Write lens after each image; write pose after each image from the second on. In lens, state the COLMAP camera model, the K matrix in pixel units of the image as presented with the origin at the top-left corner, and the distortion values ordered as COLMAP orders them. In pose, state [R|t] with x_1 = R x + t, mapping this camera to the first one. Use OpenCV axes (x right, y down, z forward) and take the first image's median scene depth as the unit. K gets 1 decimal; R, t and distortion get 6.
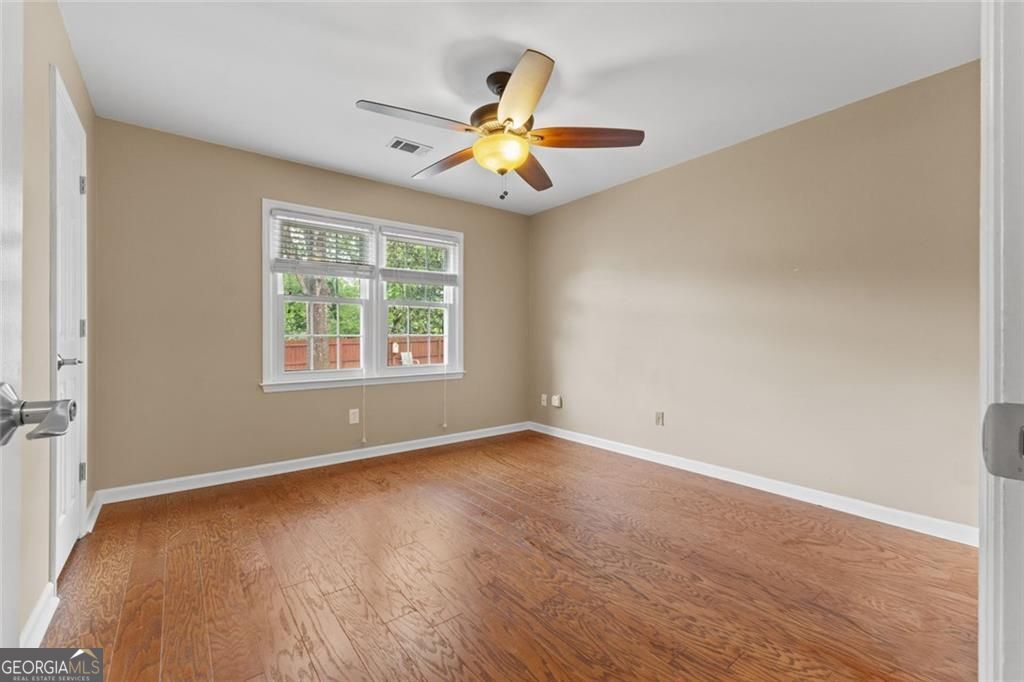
lens RADIAL K [[433.9, 0, 516.6], [0, 433.9, 337.0], [0, 0, 1]] dist [0.001643, 0.000350]
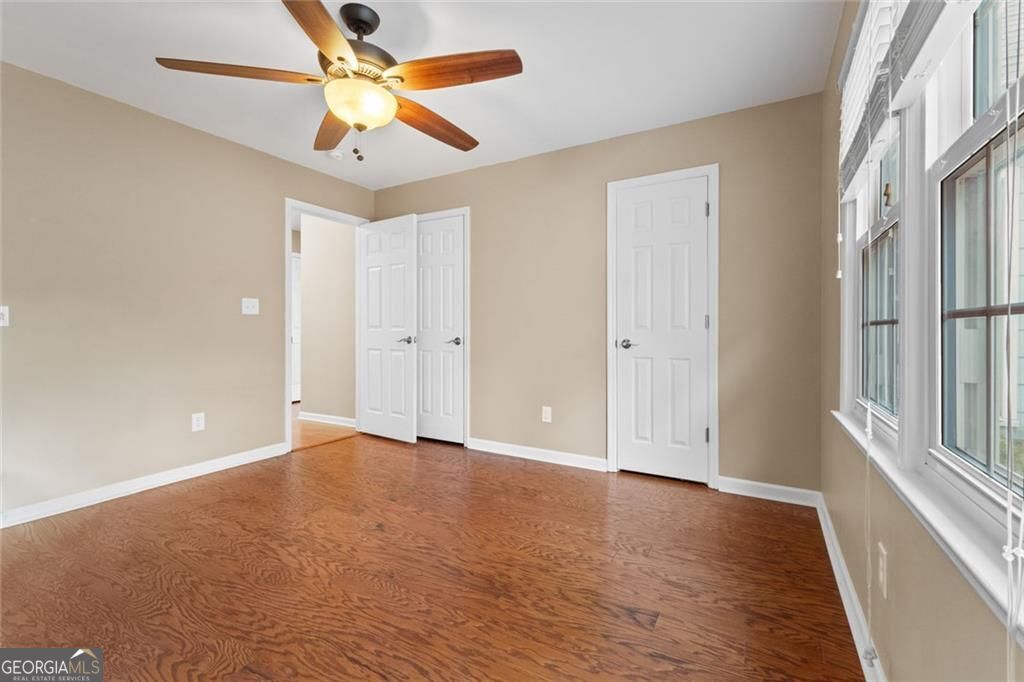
lens RADIAL K [[433.9, 0, 516.6], [0, 433.9, 337.0], [0, 0, 1]] dist [0.001643, 0.000350]
pose [[-0.924224, 0.002929, -0.381839, 0.006803], [-0.000702, 0.999956, 0.009368, 0.007100], [0.381849, 0.008926, -0.924181, 1.873117]]
